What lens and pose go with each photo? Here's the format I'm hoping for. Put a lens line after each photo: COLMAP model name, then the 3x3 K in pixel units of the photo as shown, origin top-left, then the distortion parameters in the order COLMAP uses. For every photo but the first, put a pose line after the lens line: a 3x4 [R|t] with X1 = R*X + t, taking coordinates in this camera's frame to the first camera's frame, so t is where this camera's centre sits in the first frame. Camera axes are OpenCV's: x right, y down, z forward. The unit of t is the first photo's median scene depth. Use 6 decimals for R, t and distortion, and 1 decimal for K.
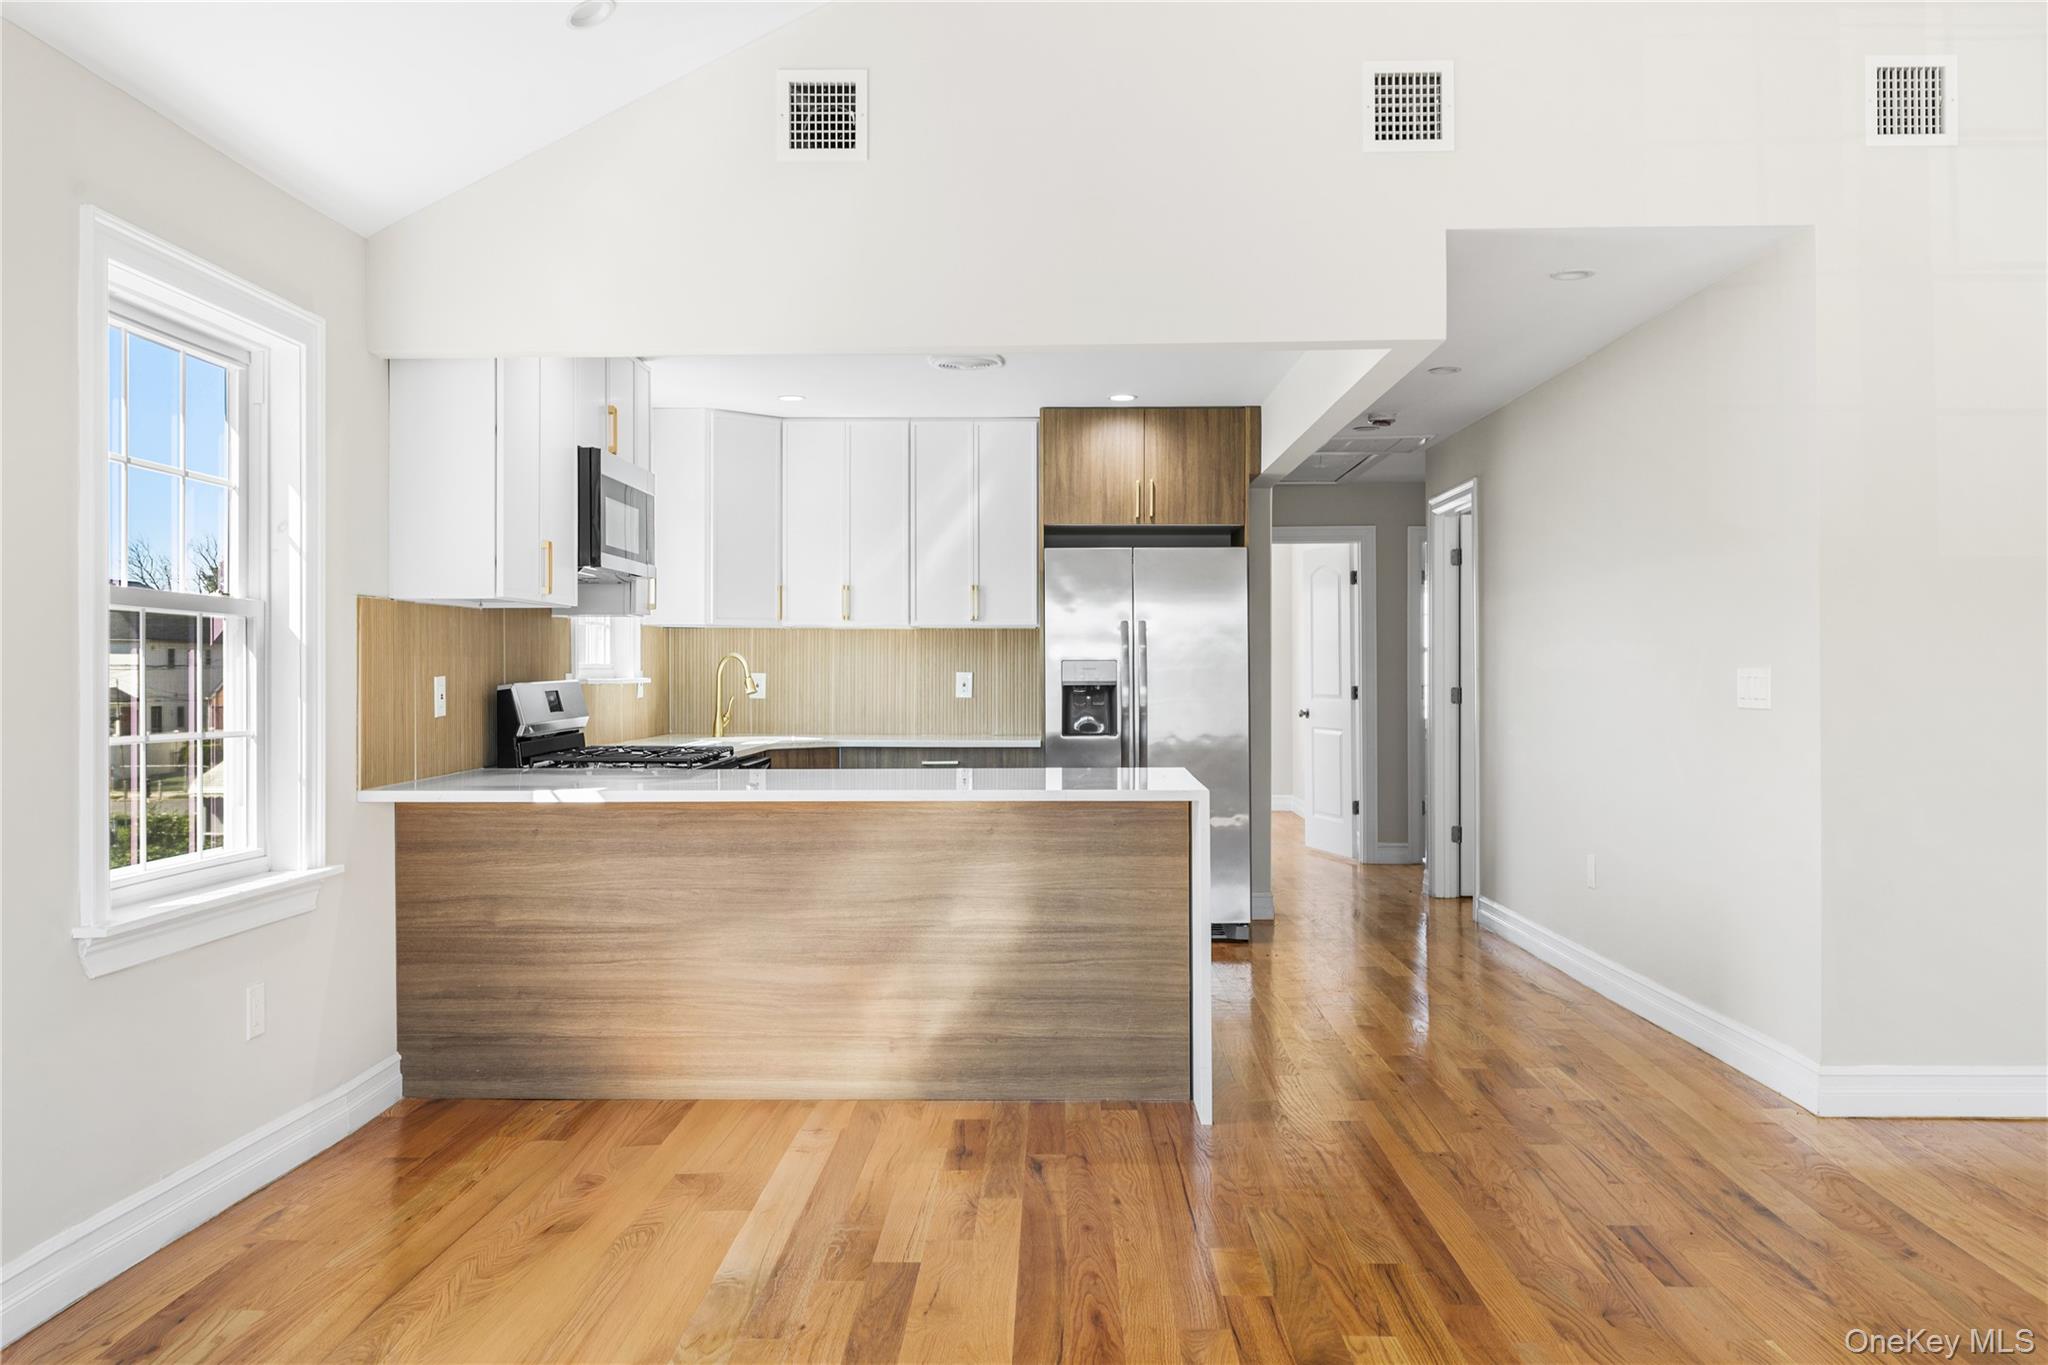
lens RADIAL K [[1695.5, 0, 1027.9], [0, 1695.5, 651.9], [0, 0, 1]] dist [-0.001951, -0.007256]
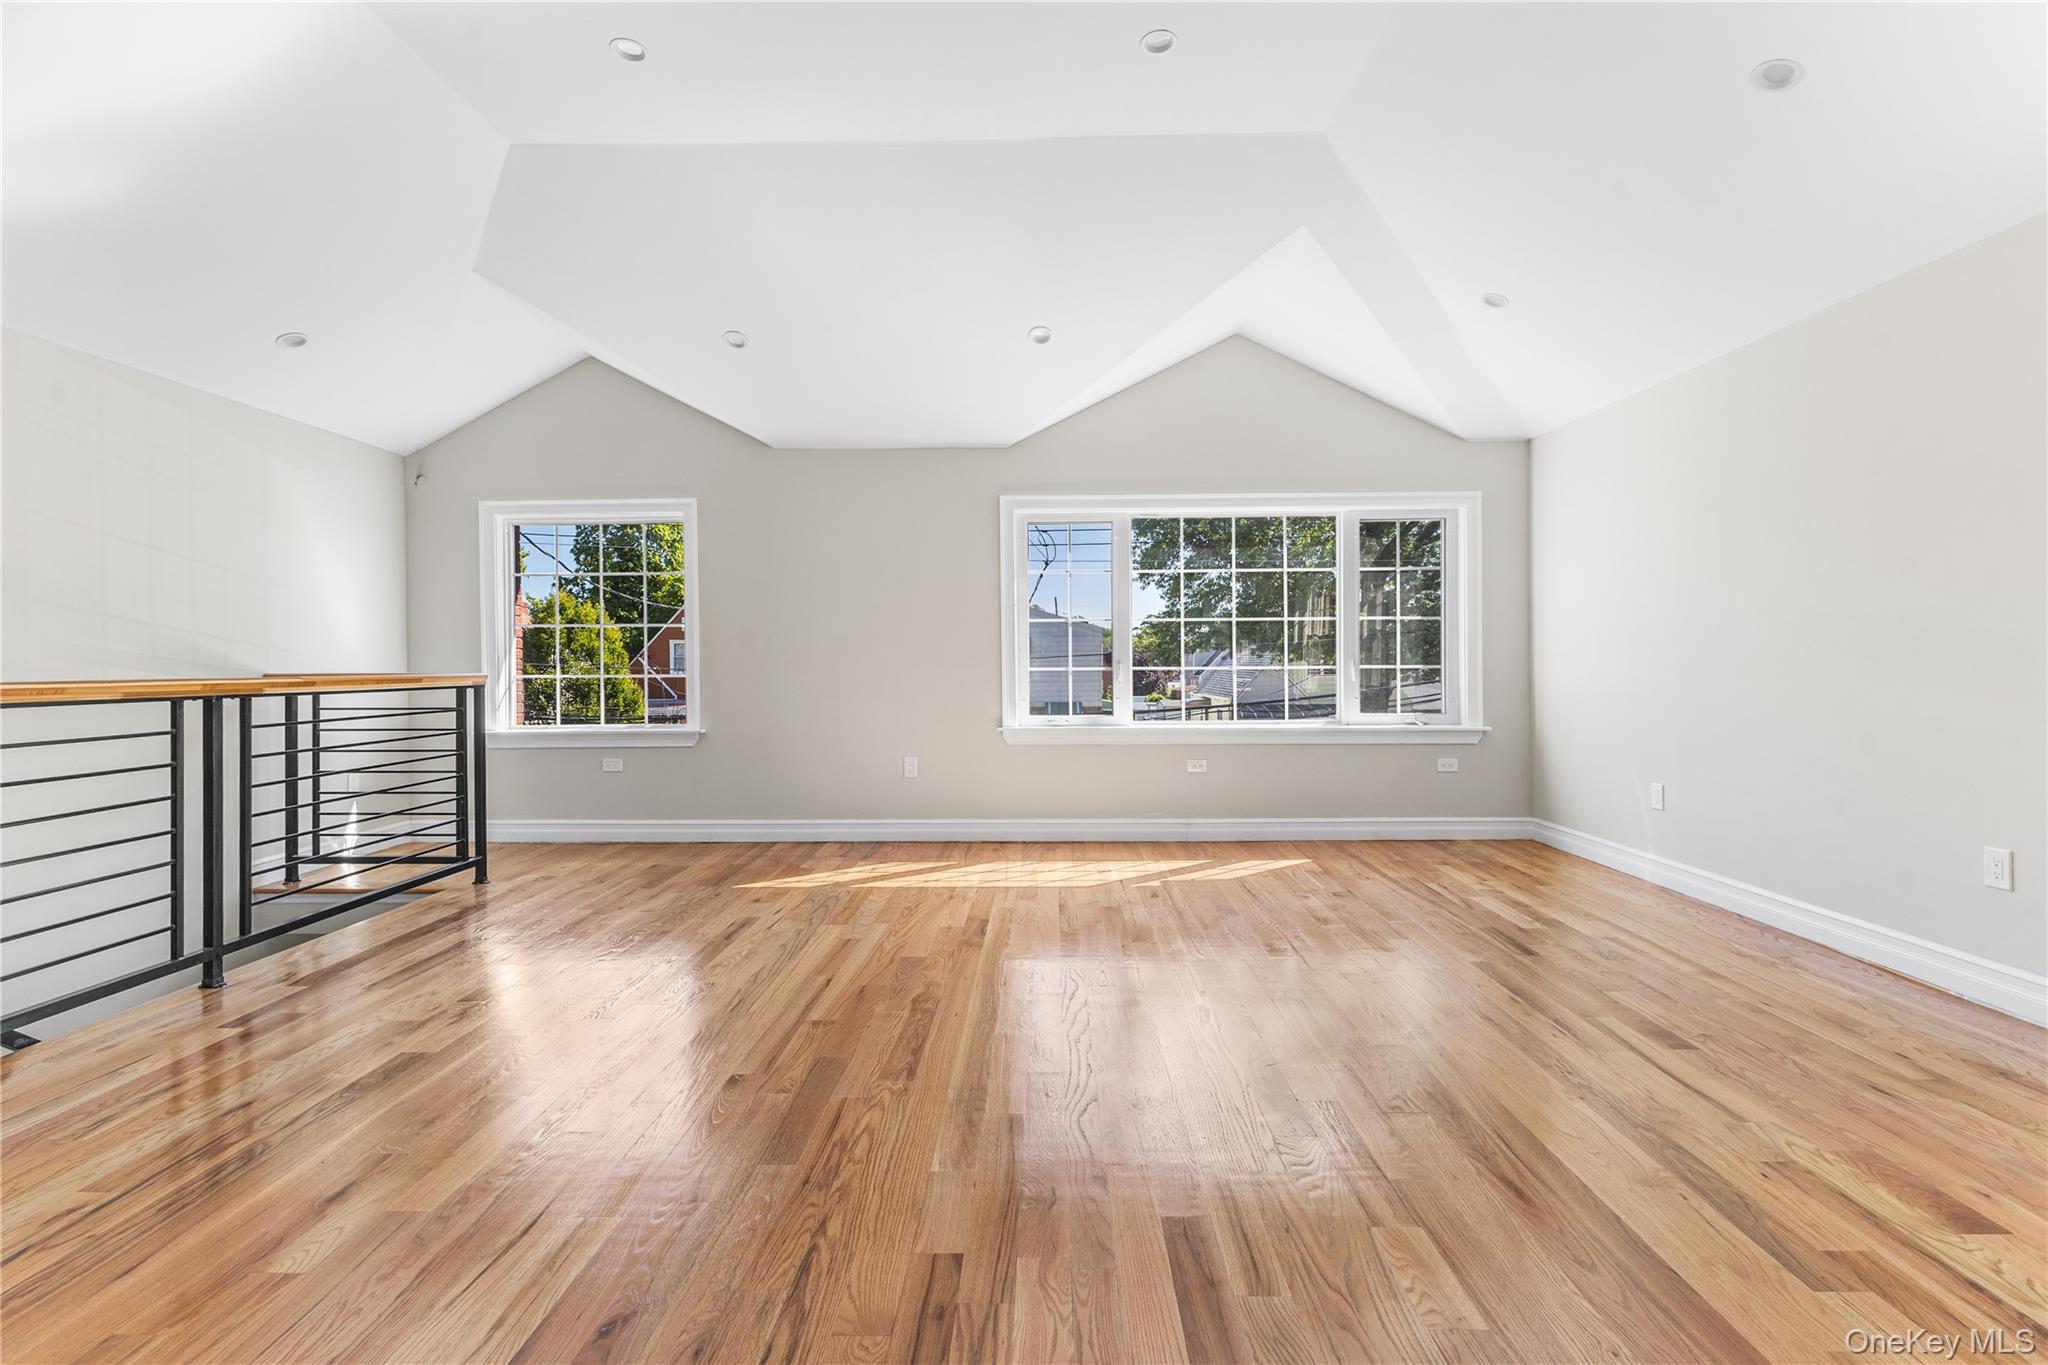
lens RADIAL K [[901.6, 0, 1031.4], [0, 901.6, 653.3], [0, 0, 1]] dist [0.001166, 0.000037]
pose [[-0.999874, 0.015824, -0.001451, 0.230818], [0.015849, 0.999687, -0.019349, 0.034634], [0.001144, -0.019370, -0.999812, 1.044119]]
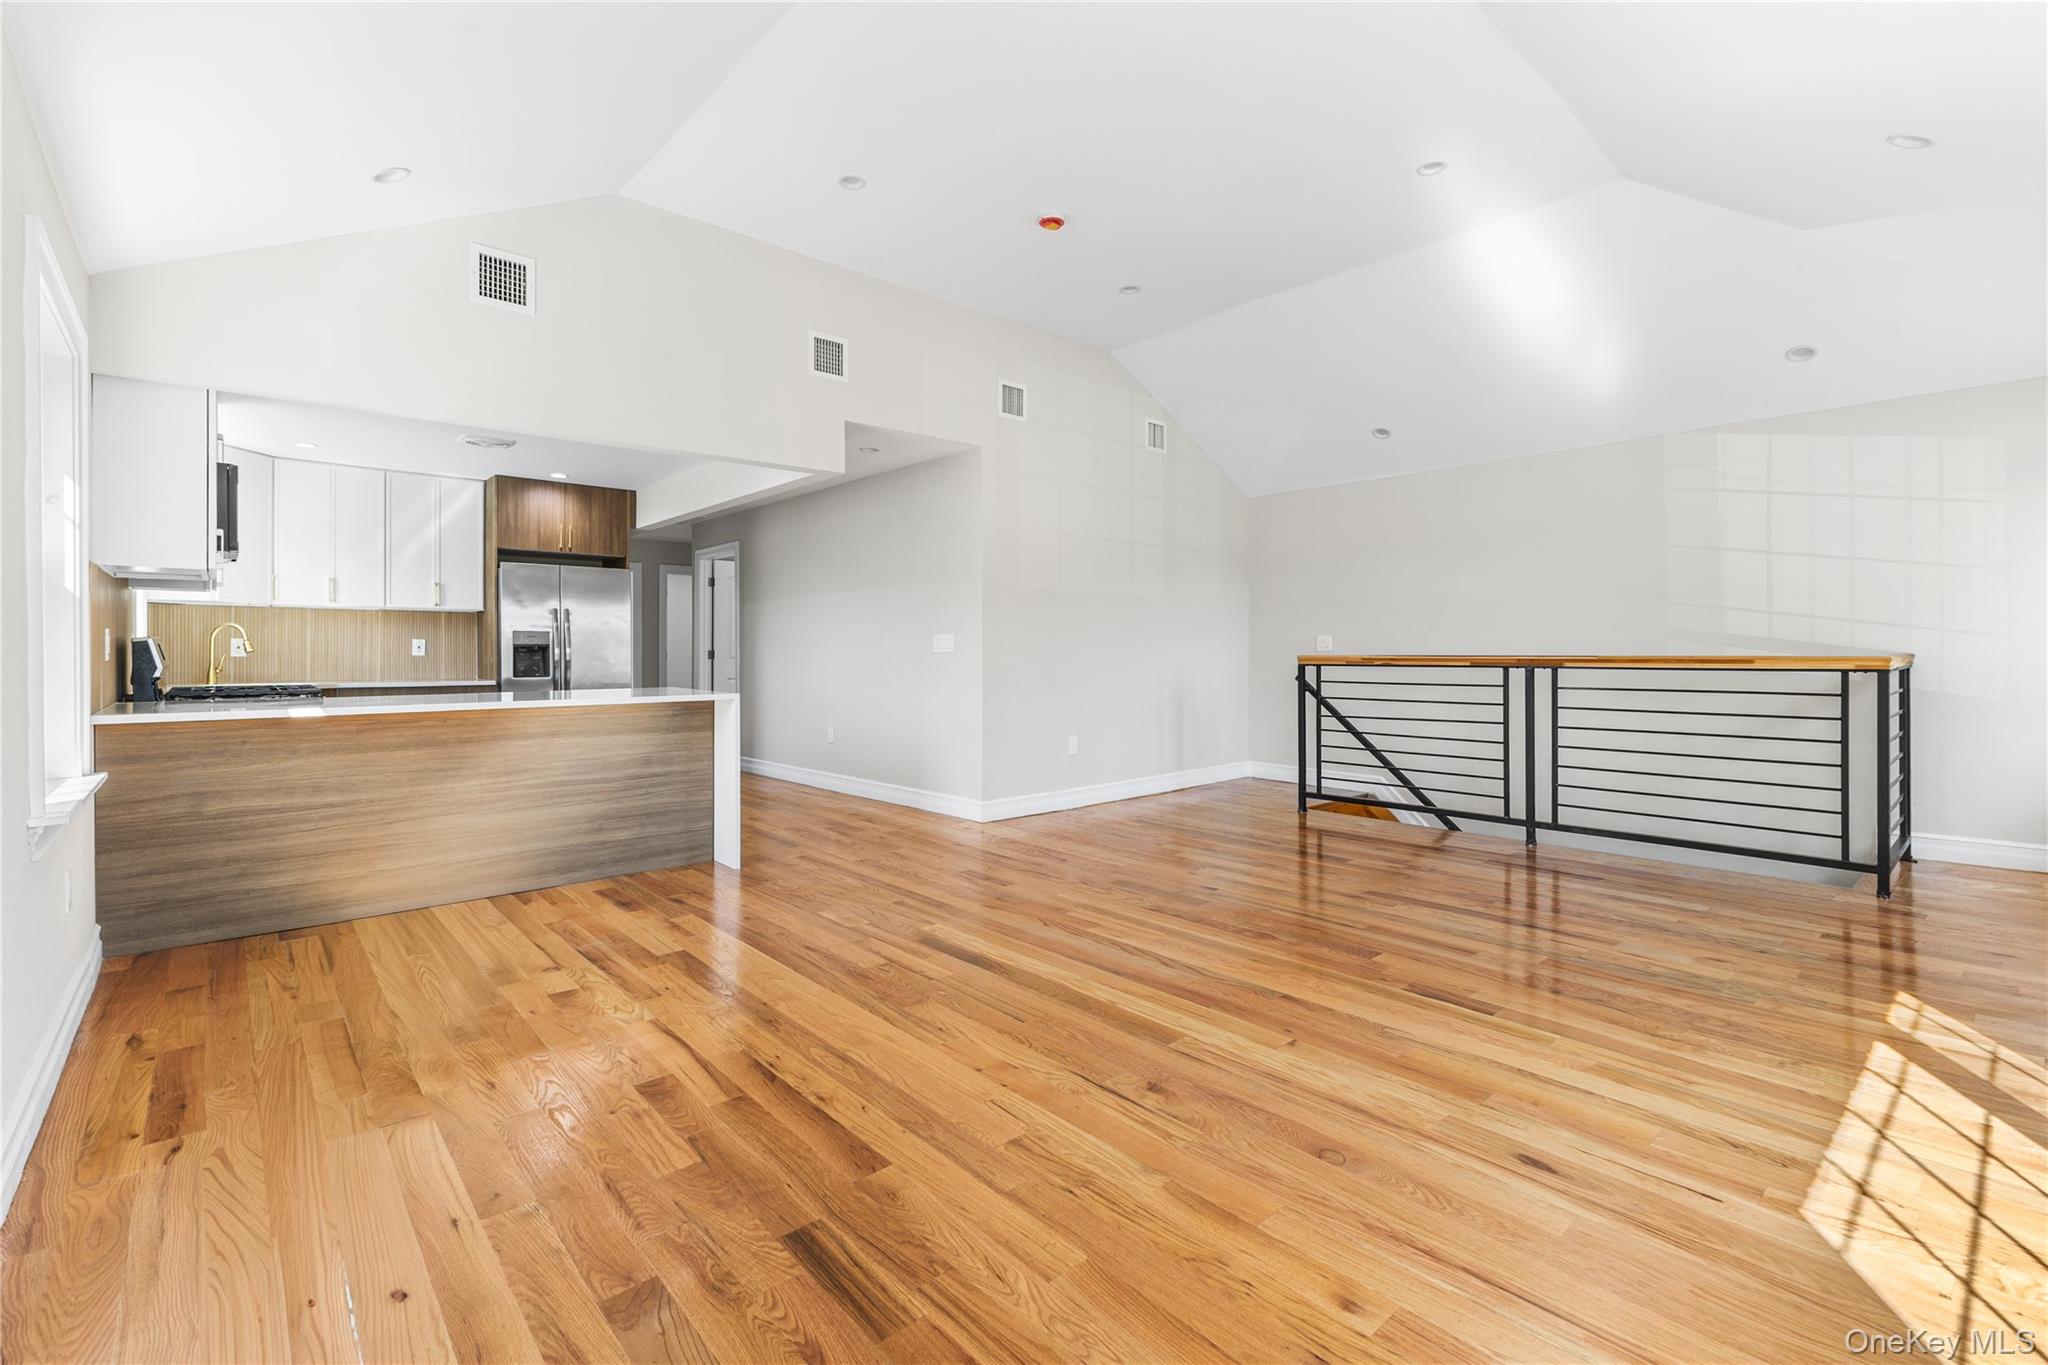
lens RADIAL K [[901.6, 0, 1031.4], [0, 901.6, 653.3], [0, 0, 1]] dist [0.001166, 0.000037]
pose [[0.730816, -0.000984, 0.682574, -0.321823], [-0.006773, 0.999939, 0.008693, 0.023495], [-0.682541, -0.010976, 0.730765, 0.033152]]
